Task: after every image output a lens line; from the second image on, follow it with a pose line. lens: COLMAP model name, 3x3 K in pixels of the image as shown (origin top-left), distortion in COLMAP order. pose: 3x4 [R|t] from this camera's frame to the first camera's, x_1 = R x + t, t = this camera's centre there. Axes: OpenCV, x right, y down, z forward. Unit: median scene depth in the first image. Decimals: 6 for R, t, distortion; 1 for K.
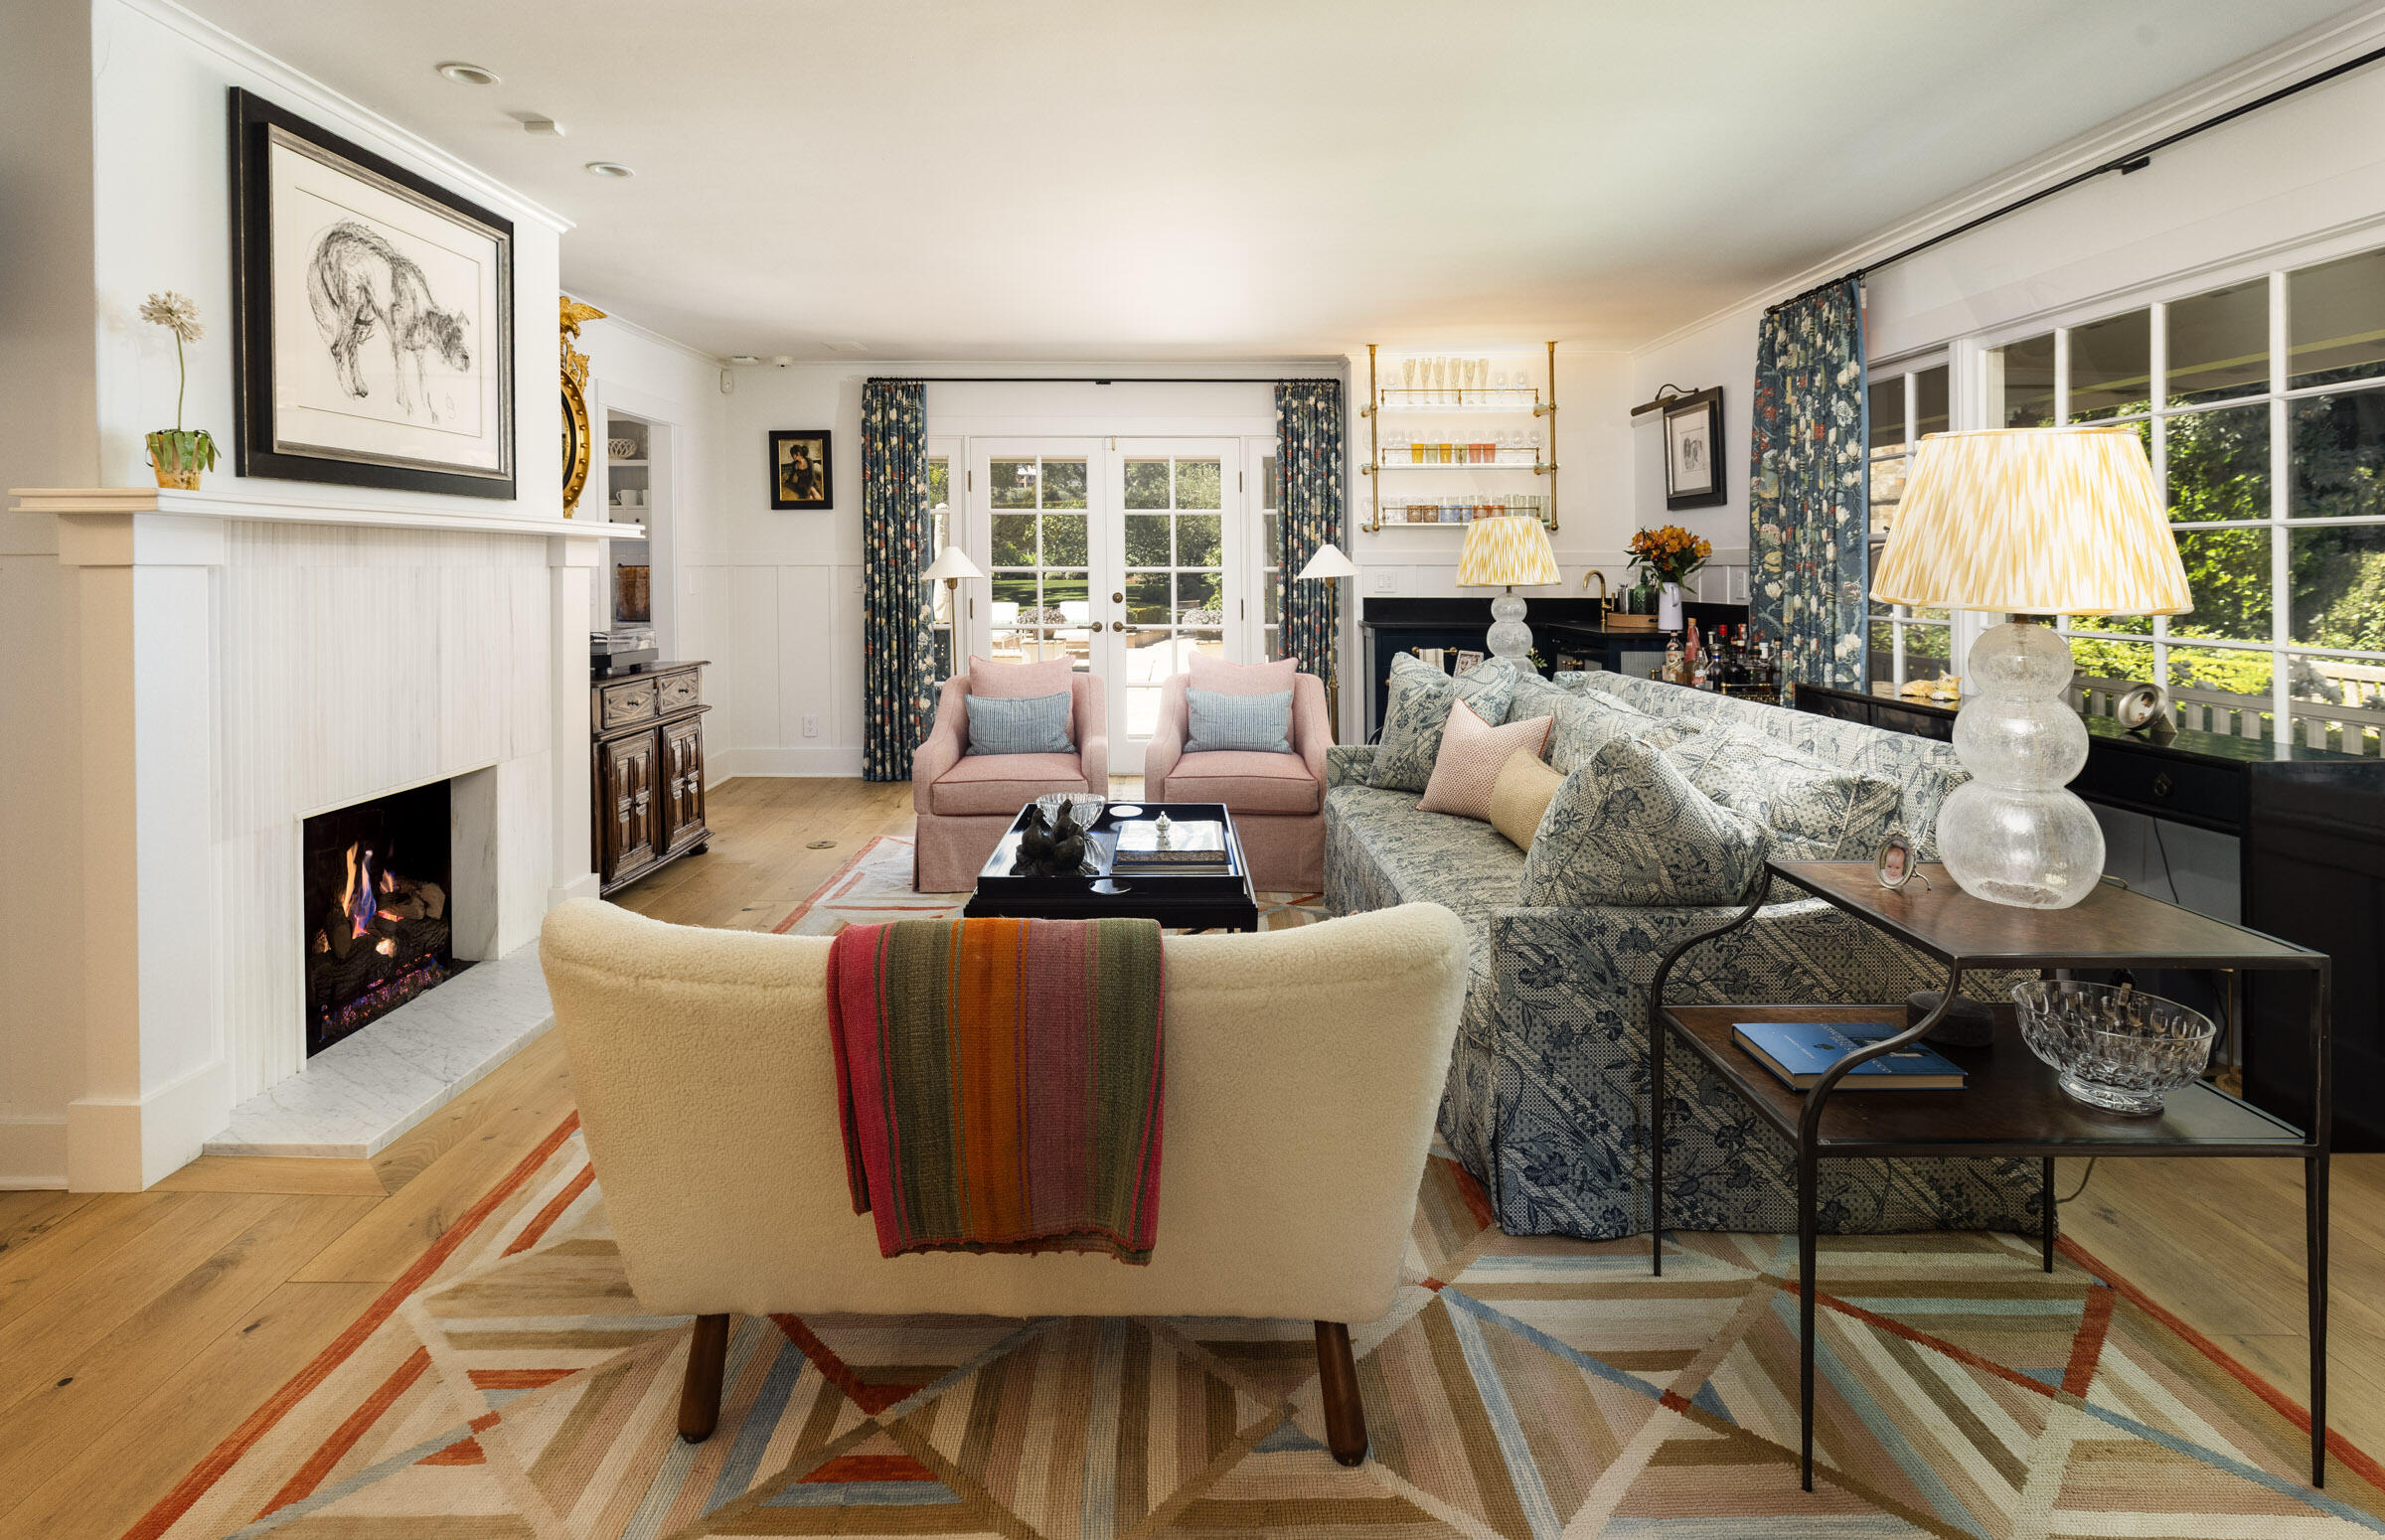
lens RADIAL K [[1197.4, 0, 1192.5], [0, 1197.4, 770.0], [0, 0, 1]] dist [0.000063, 0.000070]
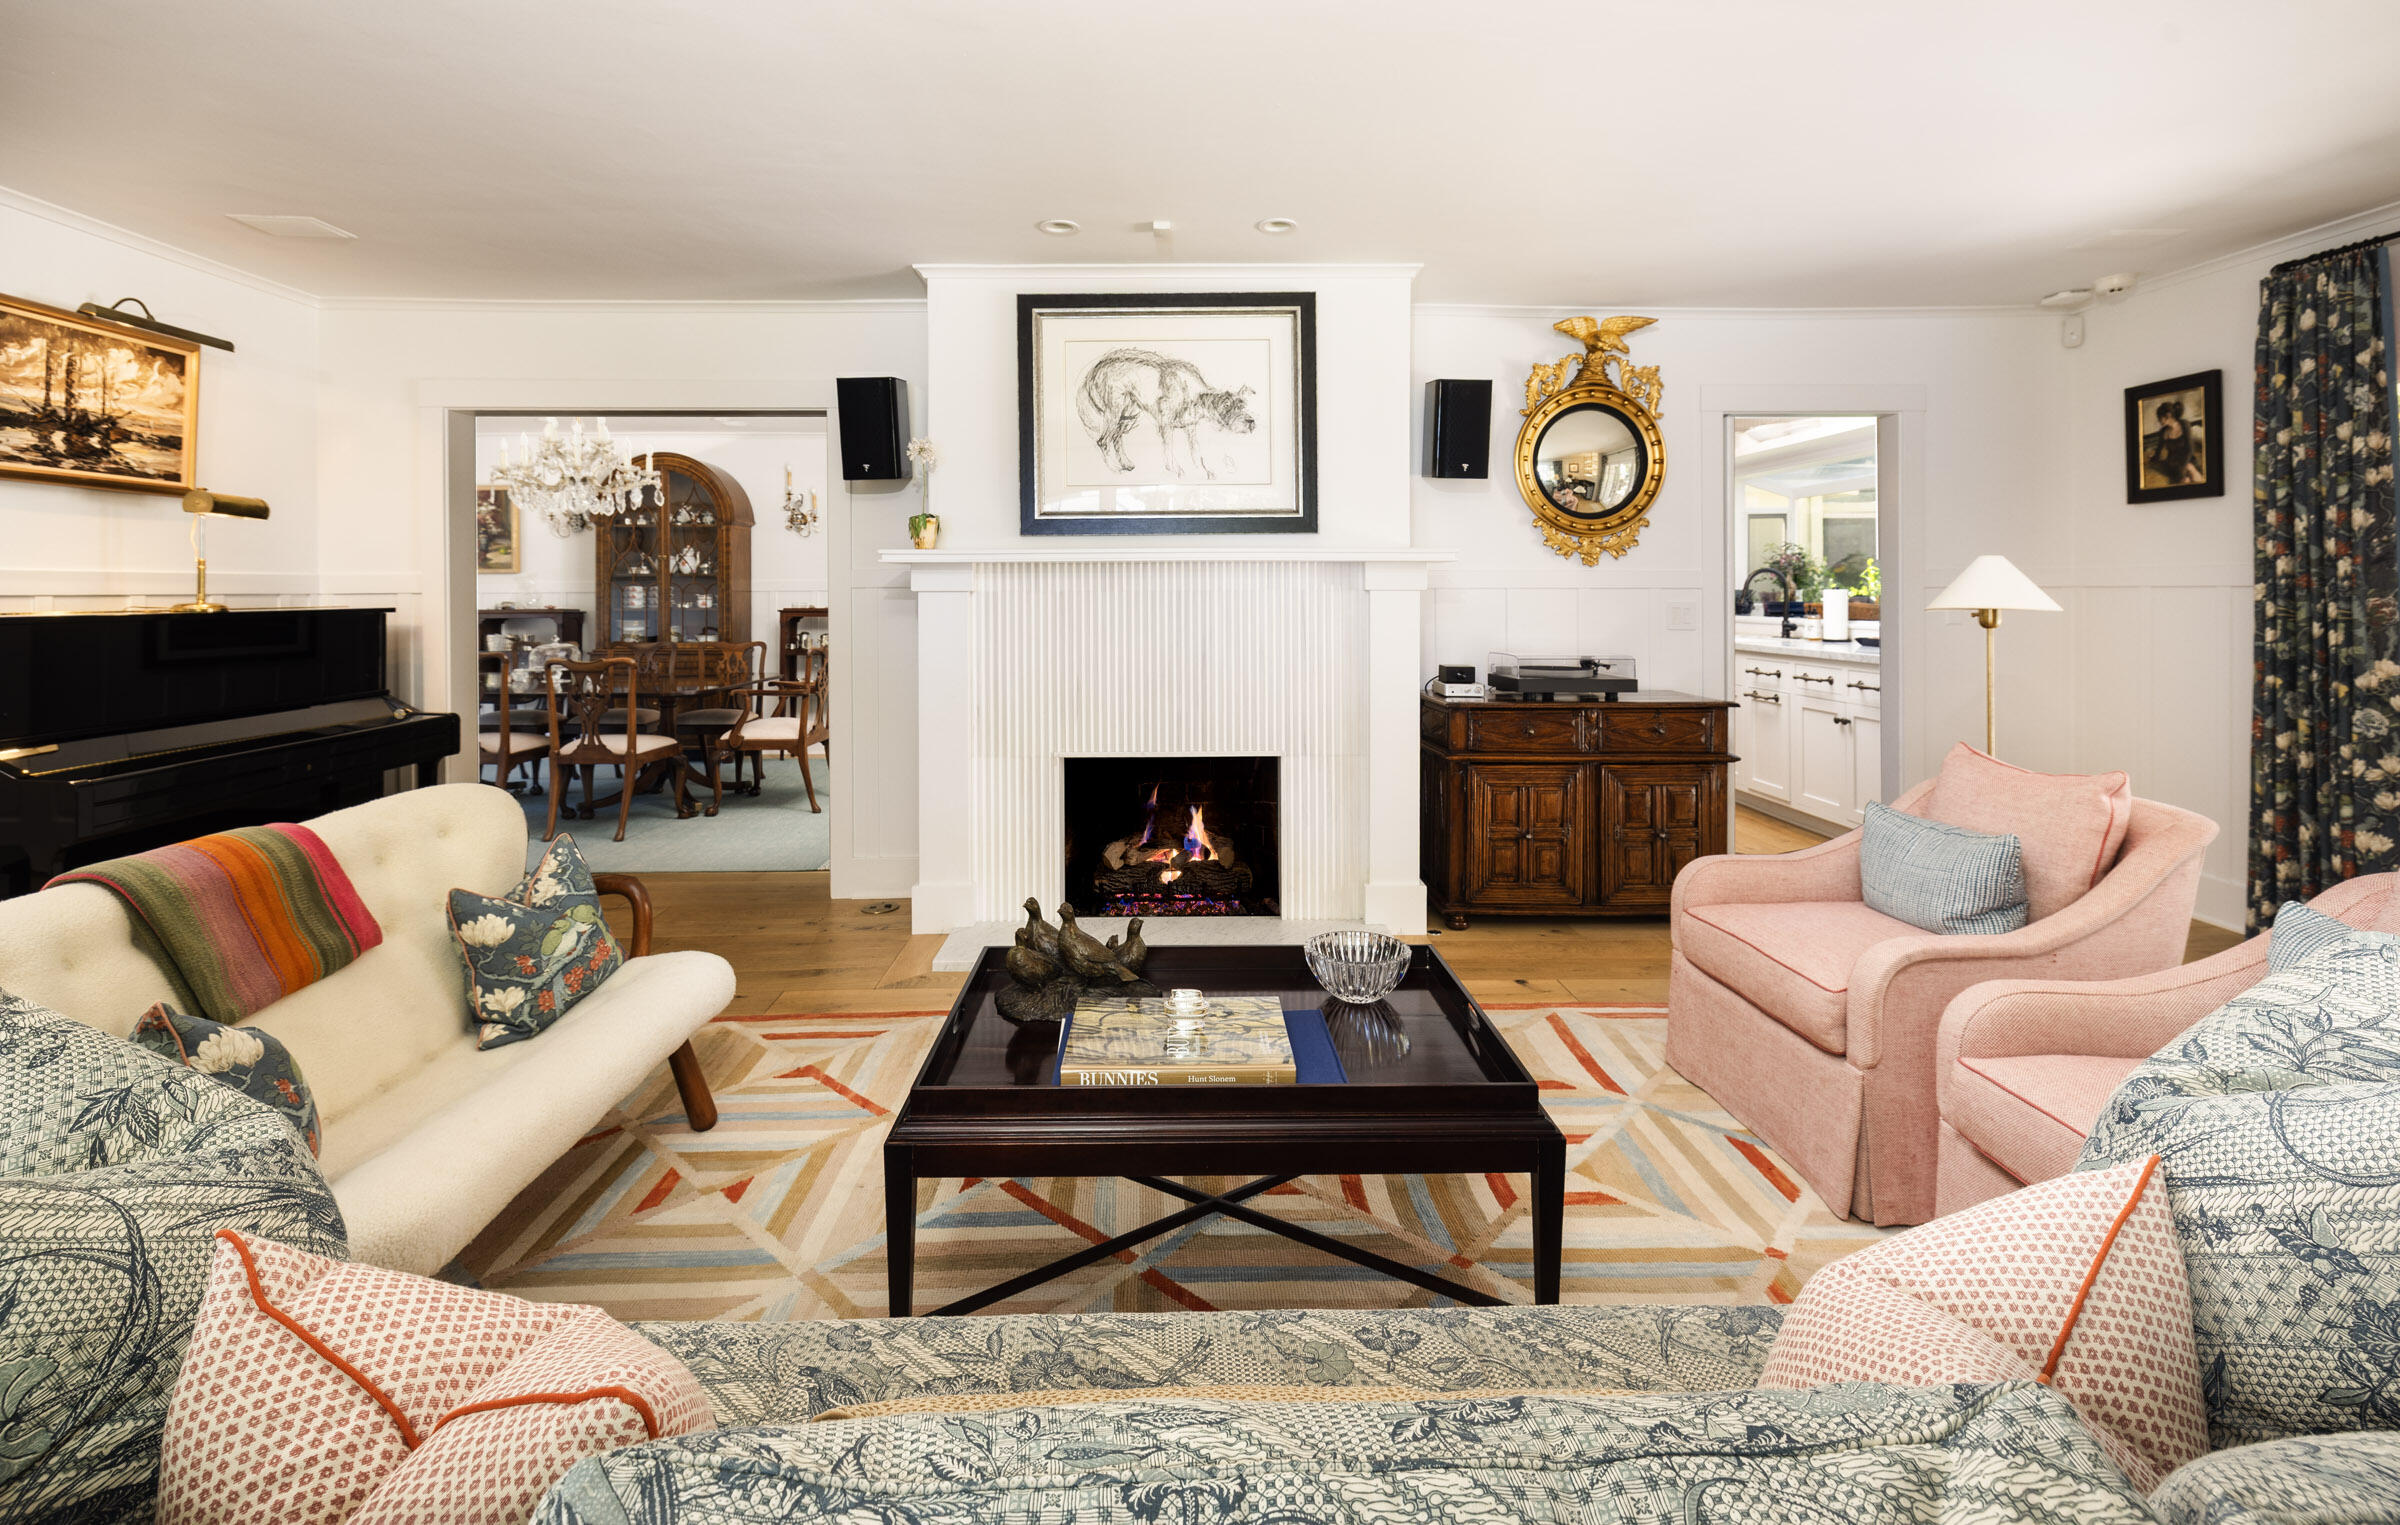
lens RADIAL K [[1105.5, 0, 1193.5], [0, 1105.5, 714.4], [0, 0, 1]] dist [-0.001140, -0.000190]
pose [[0.002336, 0.109411, -0.993994, 0.531283], [-0.164630, 0.980476, 0.107537, -0.157822], [0.986353, 0.163390, 0.020303, 0.938285]]
